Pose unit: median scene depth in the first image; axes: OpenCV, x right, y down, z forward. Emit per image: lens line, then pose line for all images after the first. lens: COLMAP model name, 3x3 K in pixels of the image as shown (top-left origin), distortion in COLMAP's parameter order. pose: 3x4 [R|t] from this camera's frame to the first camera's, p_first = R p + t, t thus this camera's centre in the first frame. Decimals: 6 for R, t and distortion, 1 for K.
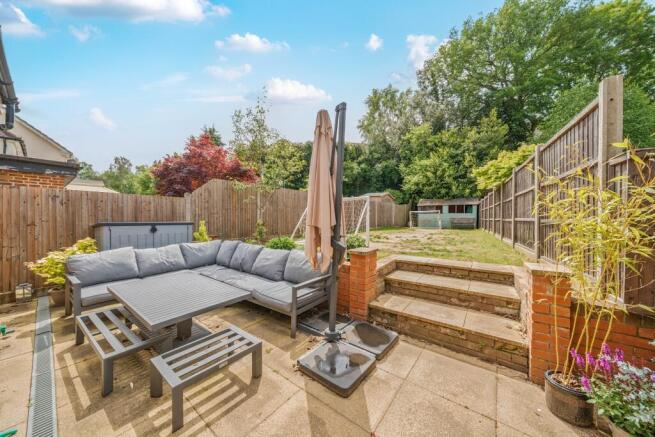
lens RADIAL K [[222.8, 0, 327.3], [0, 222.8, 219.2], [0, 0, 1]] dist [-0.006867, 0.000713]
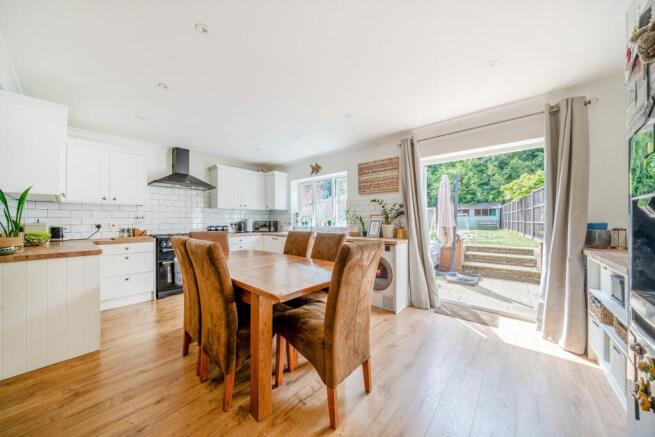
lens RADIAL K [[222.8, 0, 333.0], [0, 222.8, 219.8], [0, 0, 1]] dist [-0.006867, 0.000713]
pose [[0.999472, -0.006292, -0.031867, -0.138112], [0.006123, 0.999967, -0.005406, -0.004446], [0.031900, 0.005209, 0.999478, -0.162260]]
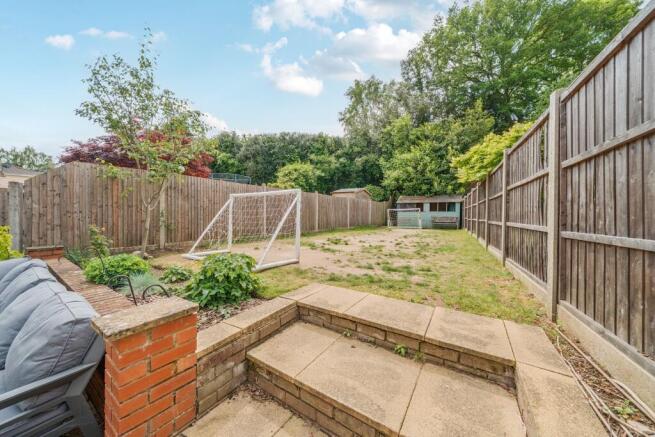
lens RADIAL K [[222.8, 0, 322.3], [0, 222.8, 217.1], [0, 0, 1]] dist [-0.006867, 0.000713]
pose [[0.999550, 0.004951, 0.029594, 0.067311], [-0.005097, 0.999975, 0.004851, -0.005278], [-0.029569, -0.005000, 0.999550, 0.086969]]
